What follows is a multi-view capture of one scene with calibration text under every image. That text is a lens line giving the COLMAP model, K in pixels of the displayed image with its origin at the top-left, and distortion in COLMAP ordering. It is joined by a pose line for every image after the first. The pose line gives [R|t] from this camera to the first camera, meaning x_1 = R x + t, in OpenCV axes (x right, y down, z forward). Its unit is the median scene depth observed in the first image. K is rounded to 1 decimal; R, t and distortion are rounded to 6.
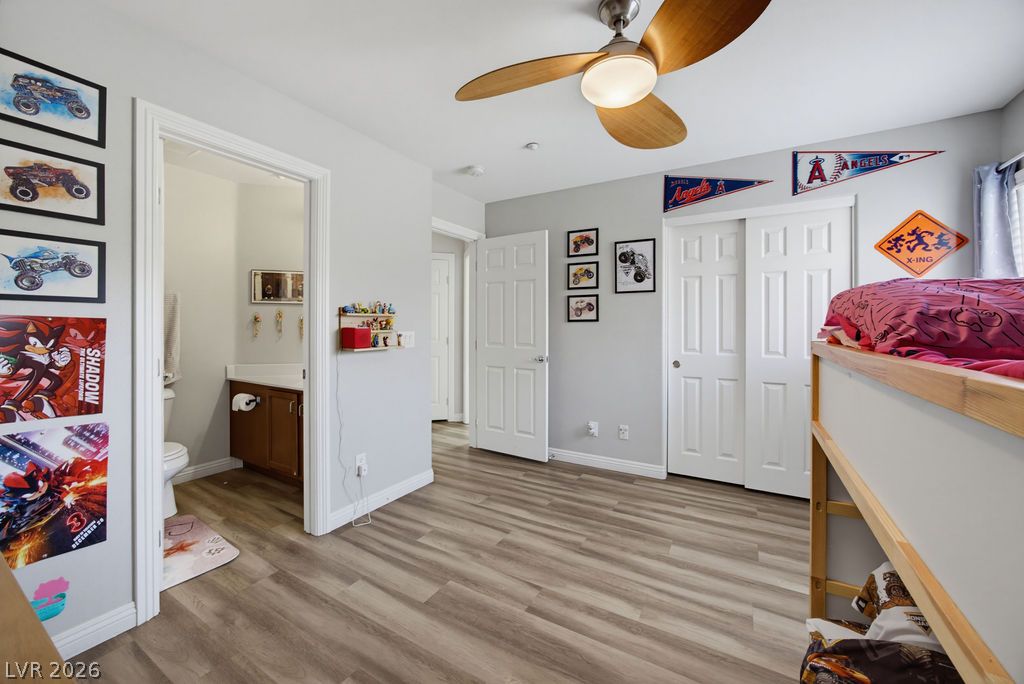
lens RADIAL K [[395.4, 0, 510.0], [0, 395.4, 334.7], [0, 0, 1]] dist [-0.033324, 0.012240]
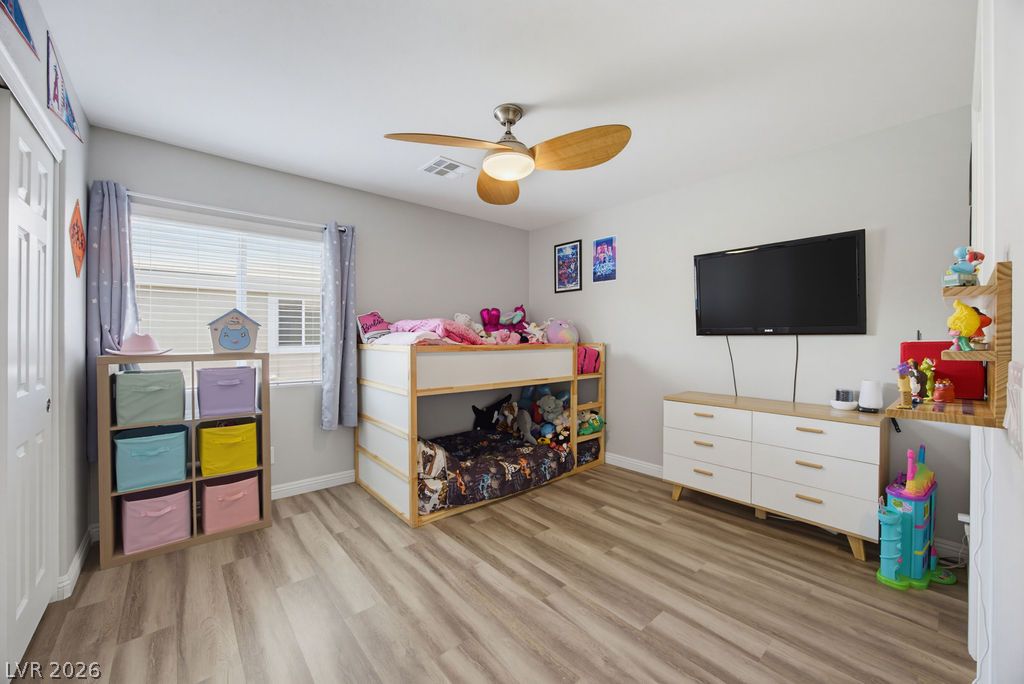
lens RADIAL K [[395.4, 0, 510.0], [0, 395.4, 334.7], [0, 0, 1]] dist [-0.033324, 0.012240]
pose [[-0.949318, 0.000873, 0.314315, -0.254577], [0.002279, 0.999989, 0.004105, -0.055580], [-0.314308, 0.004613, -0.949310, 3.257367]]
